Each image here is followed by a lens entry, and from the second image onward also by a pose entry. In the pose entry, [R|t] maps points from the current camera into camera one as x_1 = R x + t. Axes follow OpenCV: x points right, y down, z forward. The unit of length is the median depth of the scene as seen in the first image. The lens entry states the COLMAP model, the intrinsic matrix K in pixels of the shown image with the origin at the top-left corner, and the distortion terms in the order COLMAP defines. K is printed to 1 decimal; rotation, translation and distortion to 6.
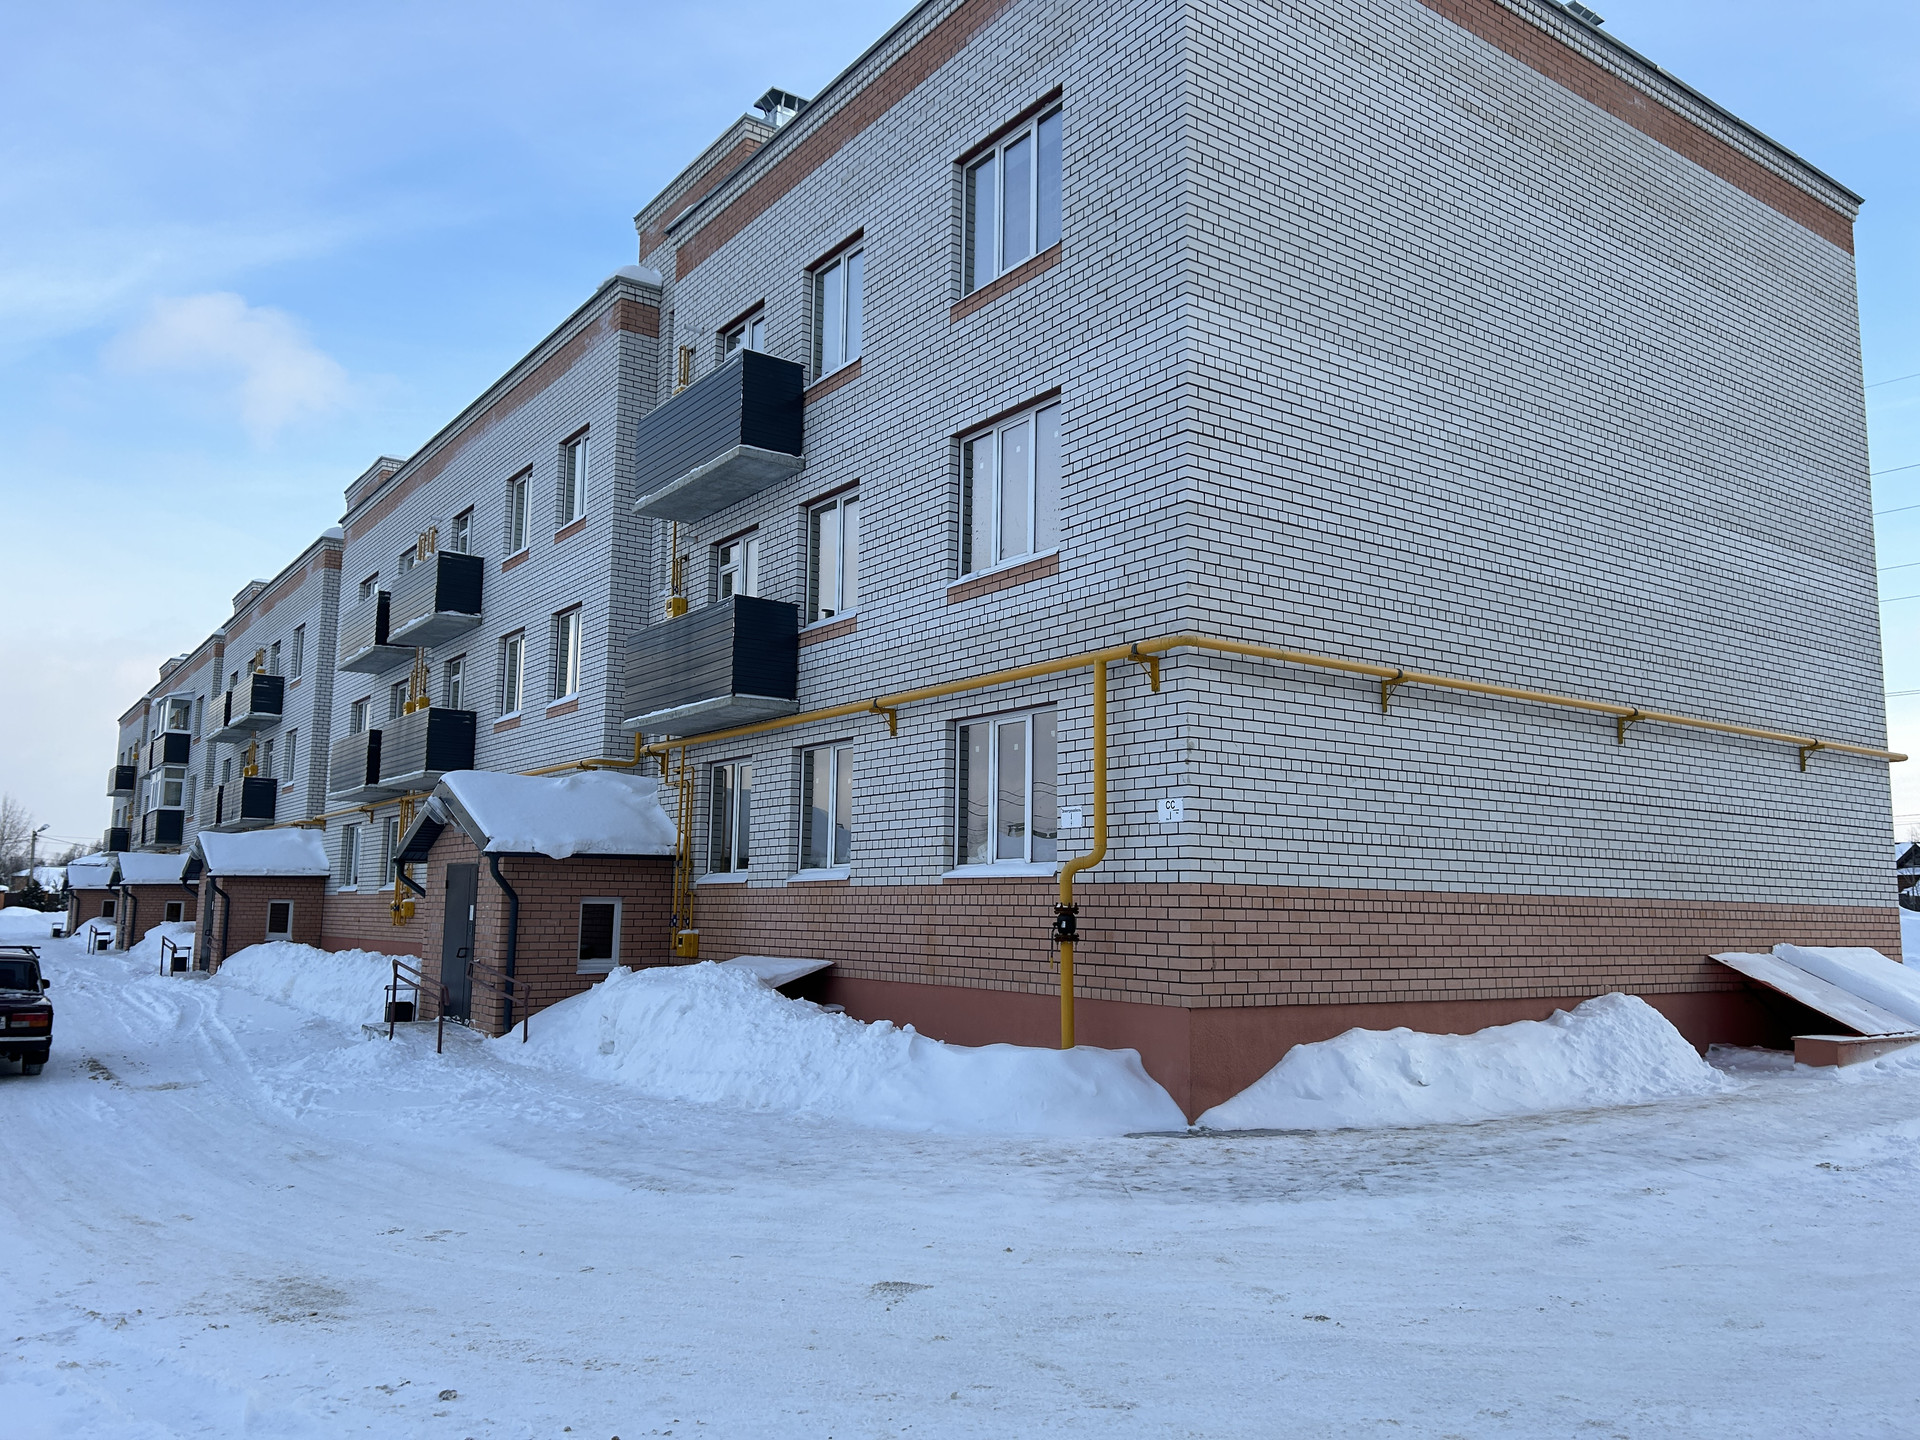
lens RADIAL K [[1434.2, 0, 954.2], [0, 1434.2, 729.6], [0, 0, 1]] dist [0.045623, -0.040449]
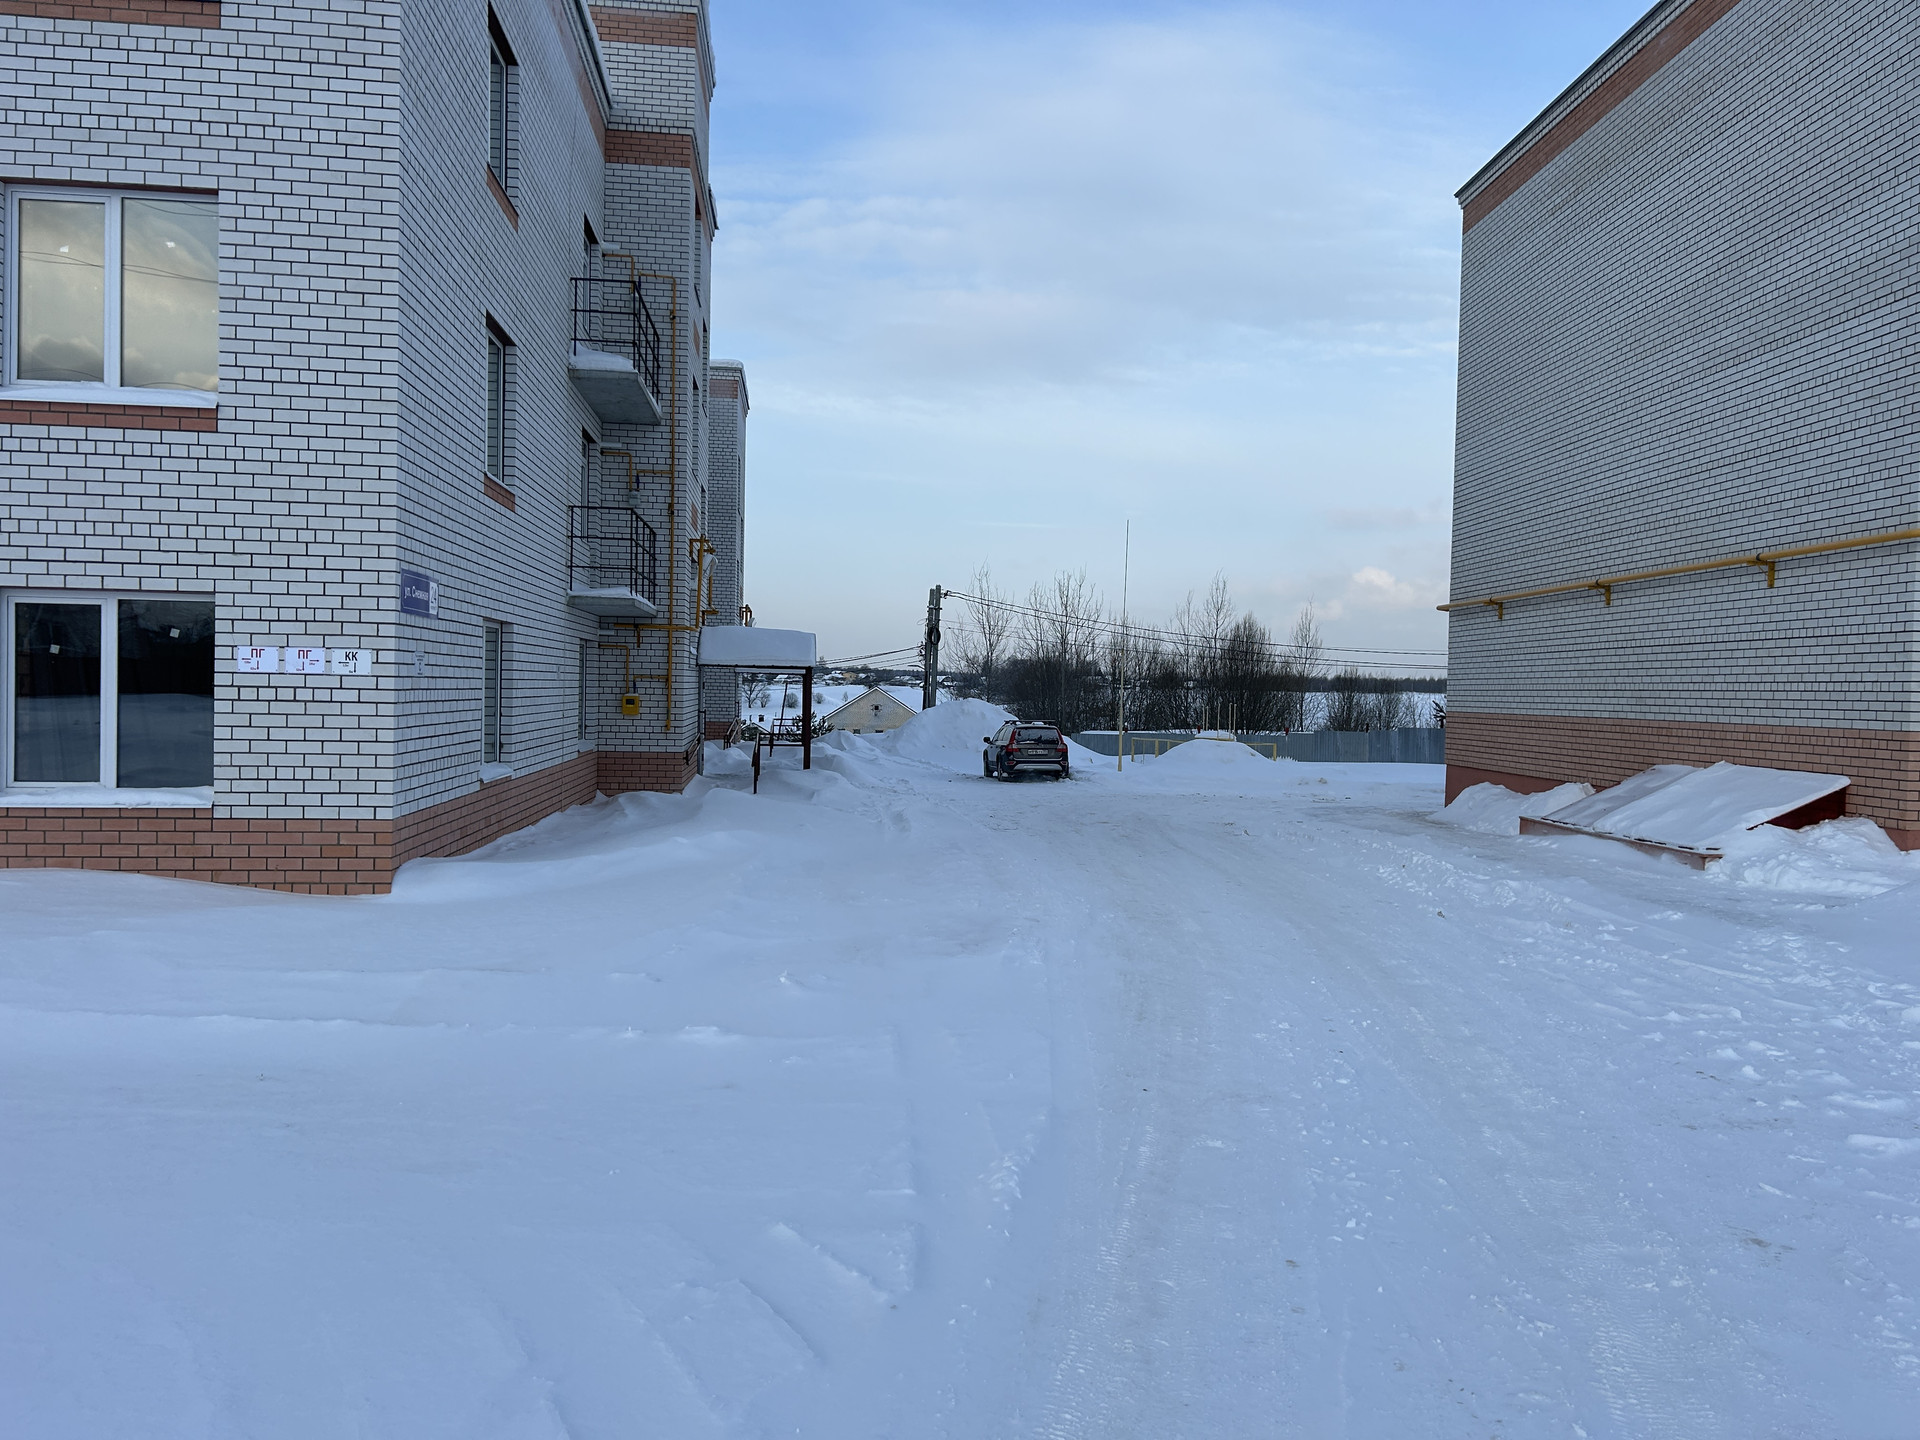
lens RADIAL K [[1434.2, 0, 964.4], [0, 1434.2, 722.5], [0, 0, 1]] dist [0.045623, -0.040449]
pose [[-0.548021, -0.007025, -0.836435, 2.112572], [0.076354, 0.995370, -0.058386, 0.167539], [0.832972, -0.095862, -0.544948, 1.345501]]
